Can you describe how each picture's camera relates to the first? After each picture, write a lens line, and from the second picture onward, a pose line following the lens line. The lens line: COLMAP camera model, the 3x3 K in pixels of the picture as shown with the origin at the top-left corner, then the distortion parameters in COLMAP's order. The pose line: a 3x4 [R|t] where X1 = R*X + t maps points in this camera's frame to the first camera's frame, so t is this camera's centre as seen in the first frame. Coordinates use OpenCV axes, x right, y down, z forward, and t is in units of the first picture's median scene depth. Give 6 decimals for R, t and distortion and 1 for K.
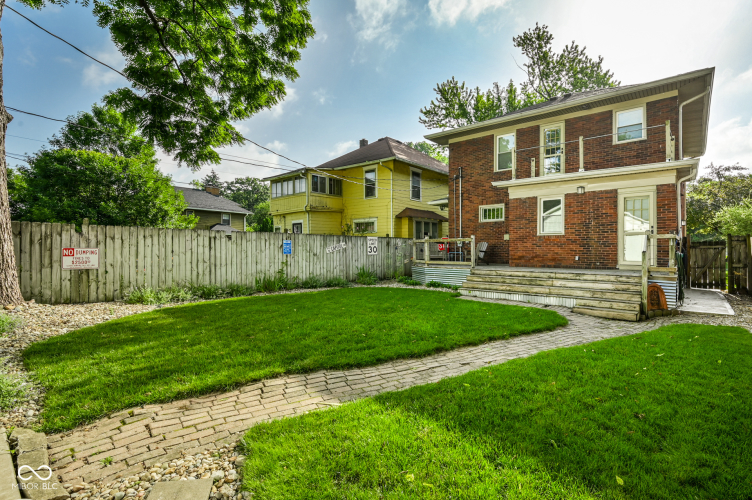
lens RADIAL K [[341.7, 0, 405.1], [0, 341.7, 249.3], [0, 0, 1]] dist [0.003907, -0.000066]
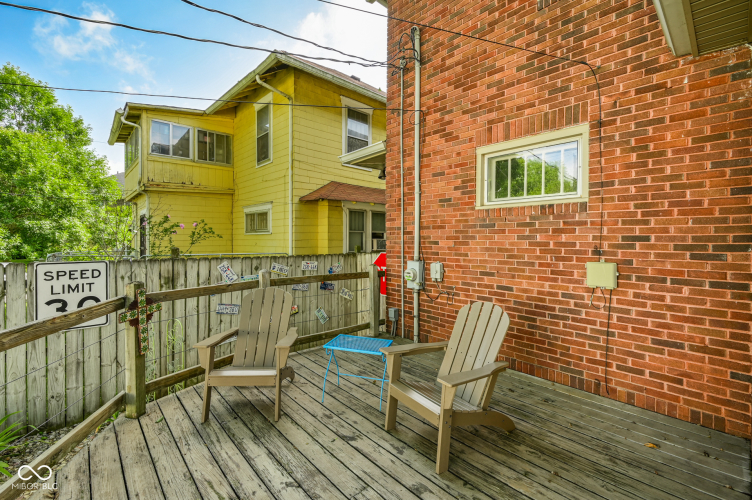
lens RADIAL K [[325.7, 0, 375.0], [0, 325.7, 243.8], [0, 0, 1]] dist [-0.000124, -0.000065]
pose [[0.986918, 0.008991, -0.160974, 0.192787], [-0.006633, 0.999863, 0.015182, -0.059250], [0.161088, -0.013916, 0.986842, 0.788285]]
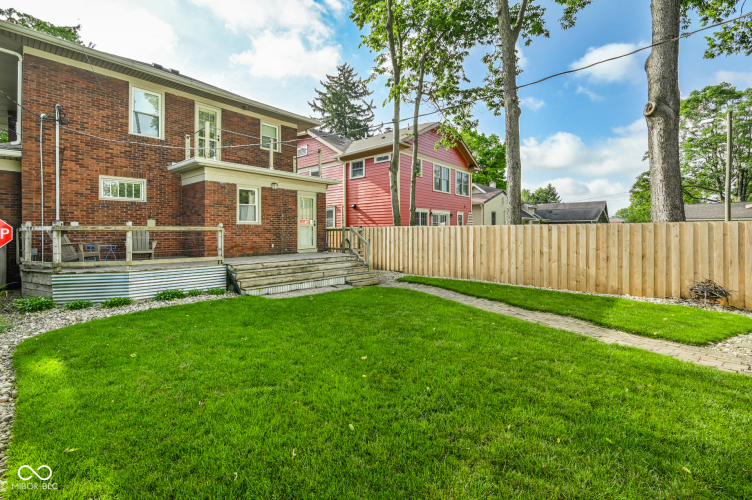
lens RADIAL K [[325.7, 0, 380.1], [0, 325.7, 229.7], [0, 0, 1]] dist [-0.000124, -0.000065]
pose [[0.071919, 0.005479, 0.997395, -0.413635], [0.003520, 0.999977, -0.005747, -0.015112], [-0.997404, 0.003924, 0.071899, 0.434922]]
